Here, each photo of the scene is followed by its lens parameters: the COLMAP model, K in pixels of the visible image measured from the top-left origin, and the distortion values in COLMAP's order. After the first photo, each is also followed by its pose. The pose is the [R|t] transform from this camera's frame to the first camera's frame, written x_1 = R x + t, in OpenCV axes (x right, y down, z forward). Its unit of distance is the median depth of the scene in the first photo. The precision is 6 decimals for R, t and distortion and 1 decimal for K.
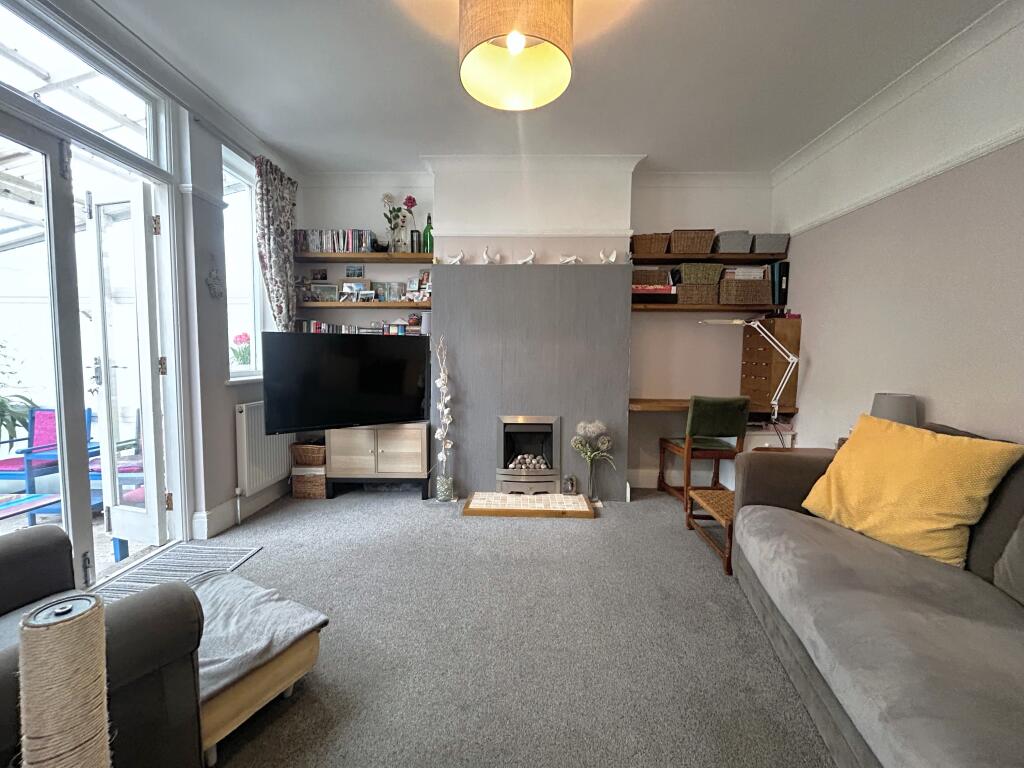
lens RADIAL K [[413.3, 0, 510.4], [0, 413.3, 384.9], [0, 0, 1]] dist [-0.000385, -0.000220]
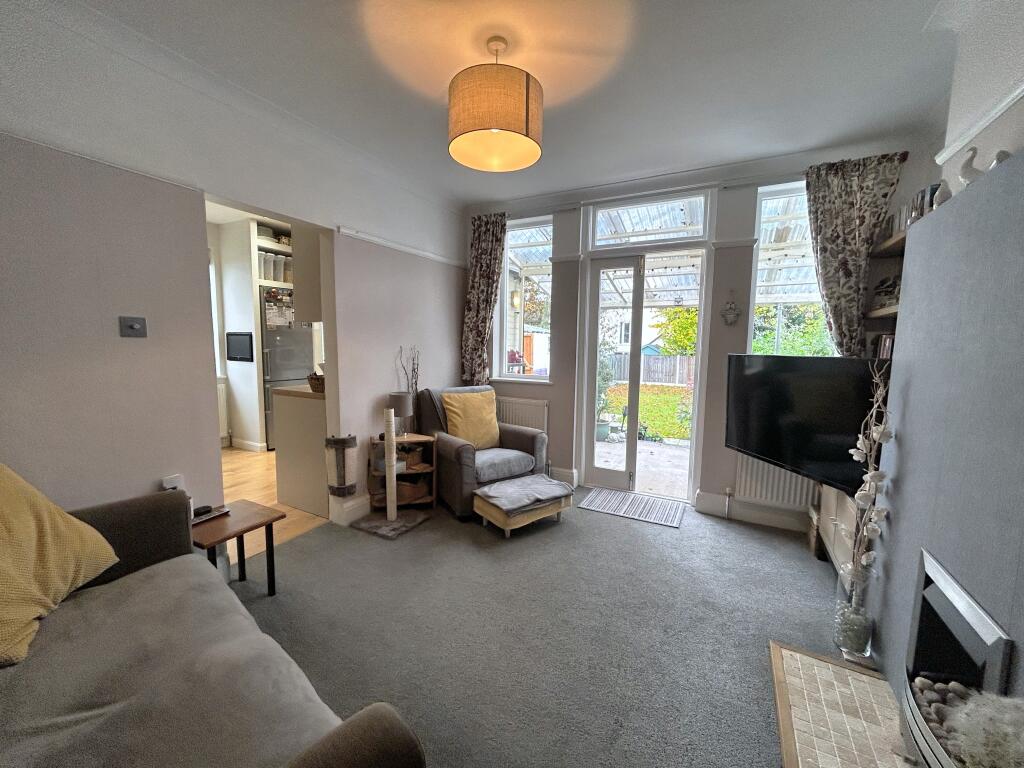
lens RADIAL K [[413.3, 0, 510.4], [0, 413.3, 384.9], [0, 0, 1]] dist [-0.000385, -0.000220]
pose [[-0.453375, 0.080750, -0.887654, 0.568762], [-0.078781, 0.988360, 0.130148, -0.125314], [0.887831, 0.128936, -0.441736, 0.843200]]
